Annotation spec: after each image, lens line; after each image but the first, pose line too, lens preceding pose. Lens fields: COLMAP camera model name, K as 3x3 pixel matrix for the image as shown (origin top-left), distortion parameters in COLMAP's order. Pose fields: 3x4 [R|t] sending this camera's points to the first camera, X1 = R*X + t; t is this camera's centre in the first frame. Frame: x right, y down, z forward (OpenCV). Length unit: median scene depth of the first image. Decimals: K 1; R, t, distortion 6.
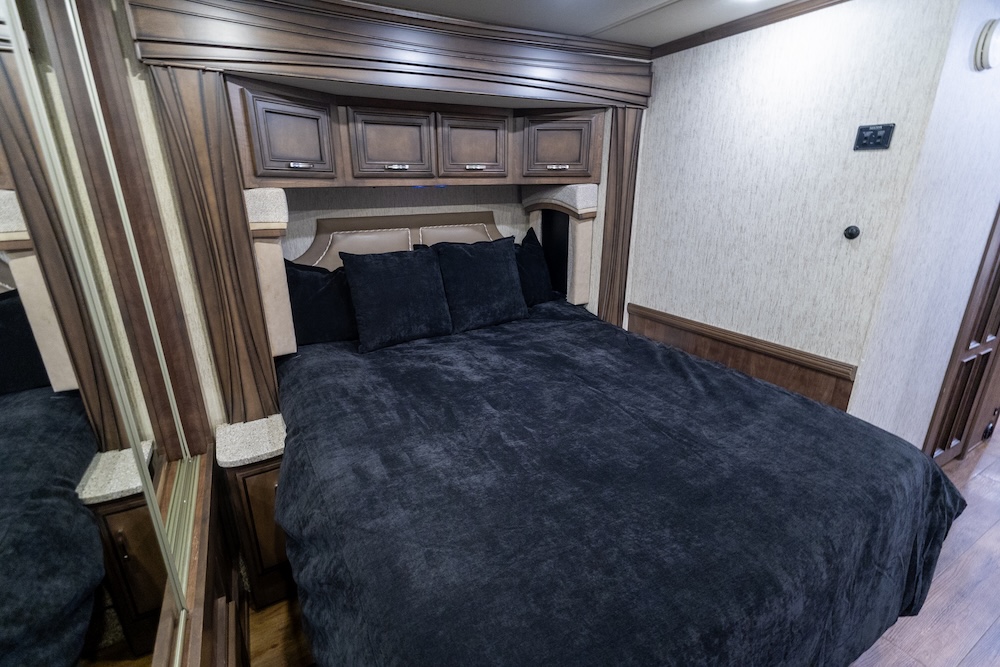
lens RADIAL K [[459.1, 0, 501.1], [0, 459.1, 333.0], [0, 0, 1]] dist [0.031619, -0.010467]
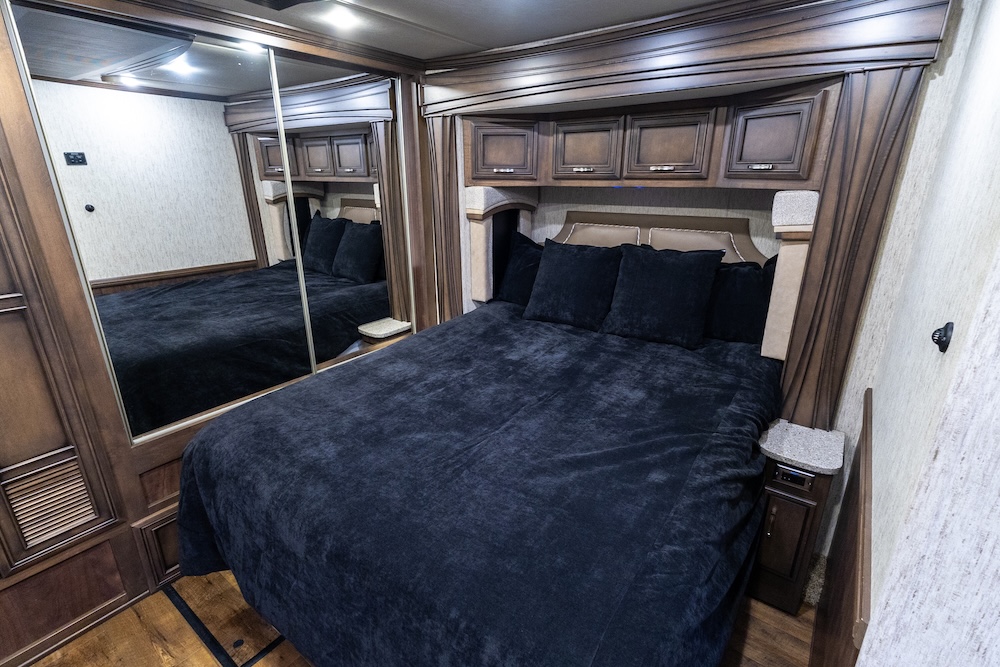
lens RADIAL K [[473.2, 0, 500.0], [0, 473.2, 333.5], [0, 0, 1]] dist [0.032964, -0.006350]
pose [[0.395237, 0.303715, -0.866917, 0.798257], [-0.288220, 0.937101, 0.196901, -0.153837], [0.872191, 0.172040, 0.457915, 0.359087]]
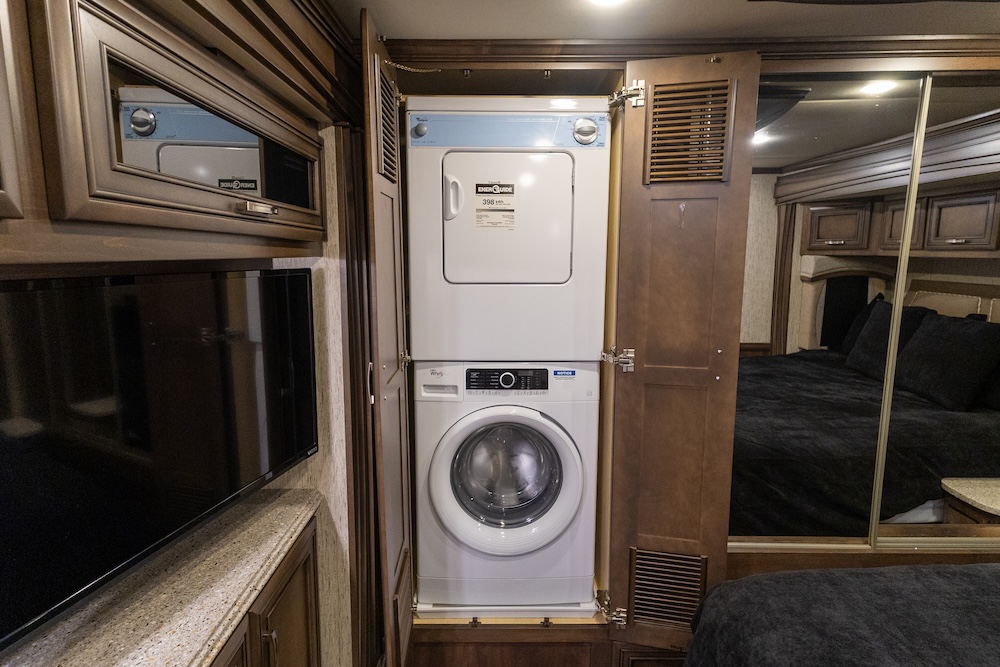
lens RADIAL K [[490.7, 0, 500.0], [0, 490.7, 333.5], [0, 0, 1]] dist [0.041381, -0.012043]
pose [[-0.486593, 0.160265, -0.858803, 0.562038], [-0.267448, 0.908506, 0.321074, -0.100029], [0.831684, 0.385918, -0.399210, 0.216050]]
